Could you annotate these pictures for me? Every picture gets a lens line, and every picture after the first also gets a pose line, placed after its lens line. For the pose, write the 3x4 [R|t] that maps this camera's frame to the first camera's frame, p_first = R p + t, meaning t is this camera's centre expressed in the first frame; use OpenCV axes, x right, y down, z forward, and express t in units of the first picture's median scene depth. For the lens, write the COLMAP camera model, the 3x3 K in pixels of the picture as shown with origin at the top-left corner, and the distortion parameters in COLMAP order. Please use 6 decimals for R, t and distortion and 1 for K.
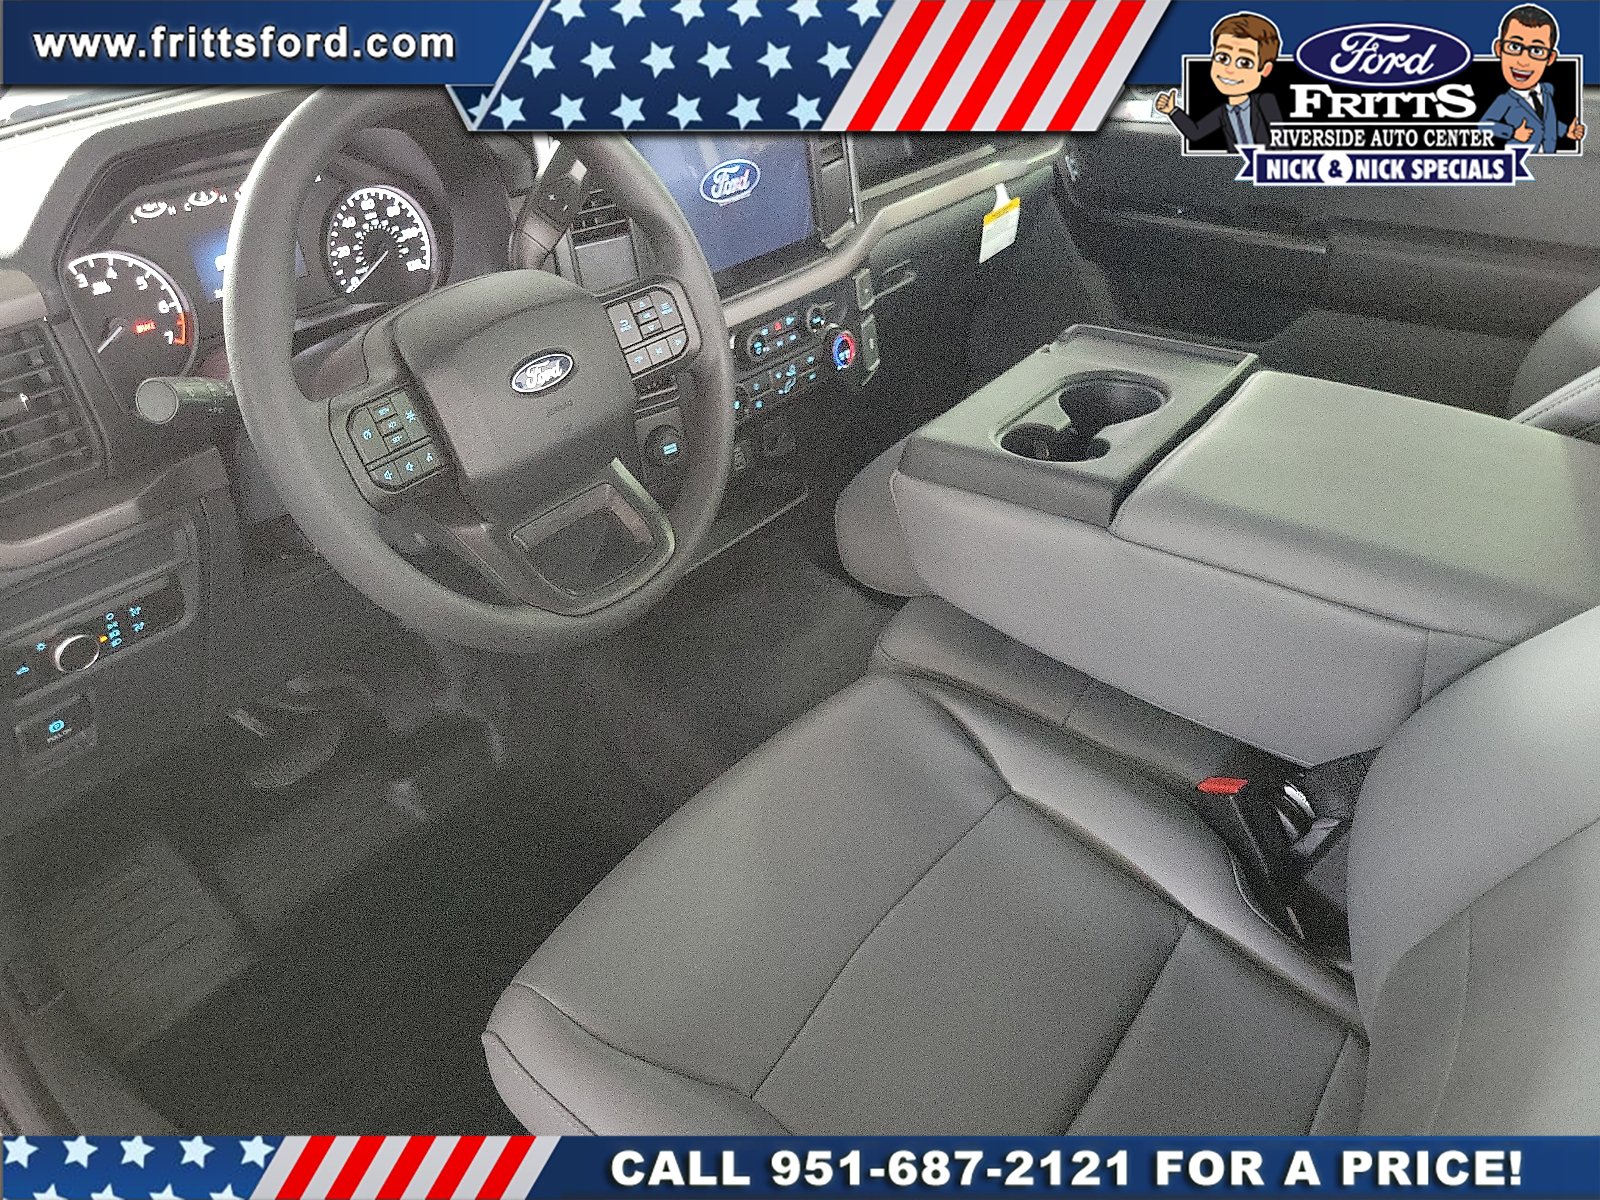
lens RADIAL K [[1189.3, 0, 806.6], [0, 1189.3, 593.7], [0, 0, 1]] dist [0.013607, -0.021241]
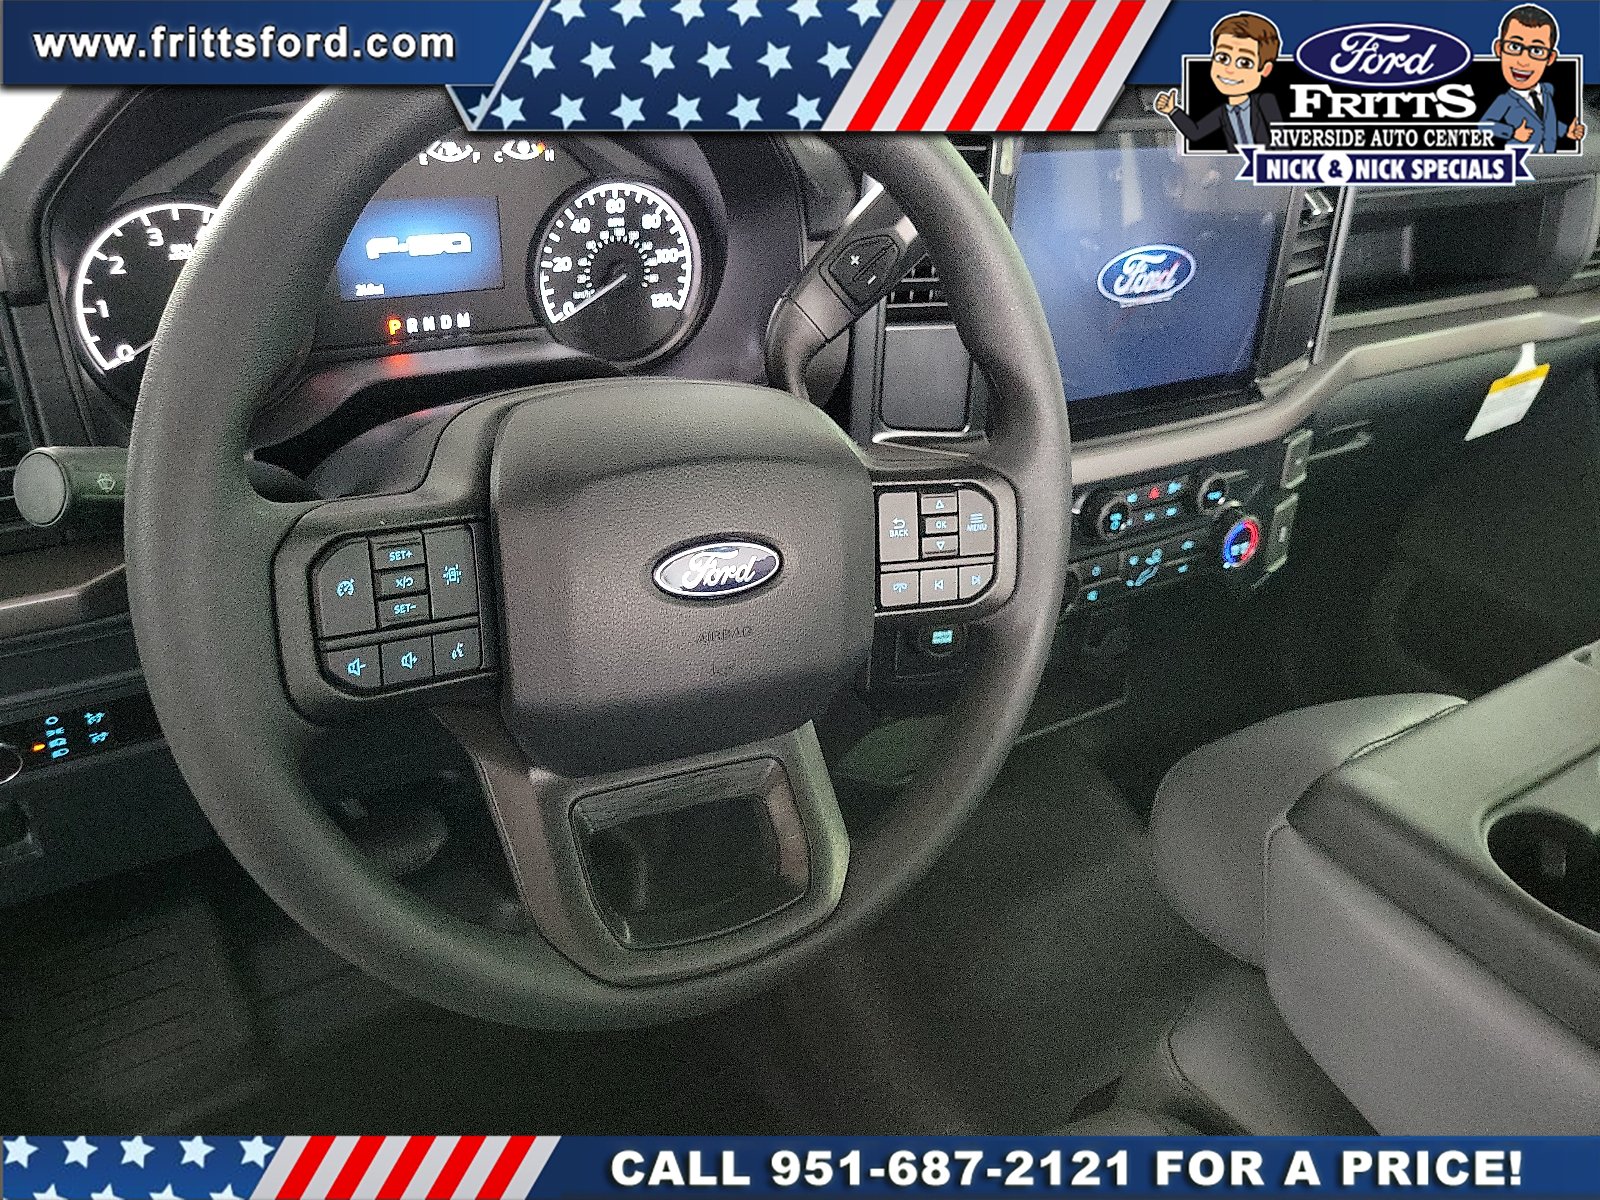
lens RADIAL K [[1189.3, 0, 797.6], [0, 1189.3, 604.6], [0, 0, 1]] dist [0.013607, -0.021241]
pose [[0.925291, 0.284135, -0.251204, -0.028176], [-0.286003, 0.957764, 0.029849, -0.150714], [0.249075, 0.044226, 0.967474, 0.354801]]
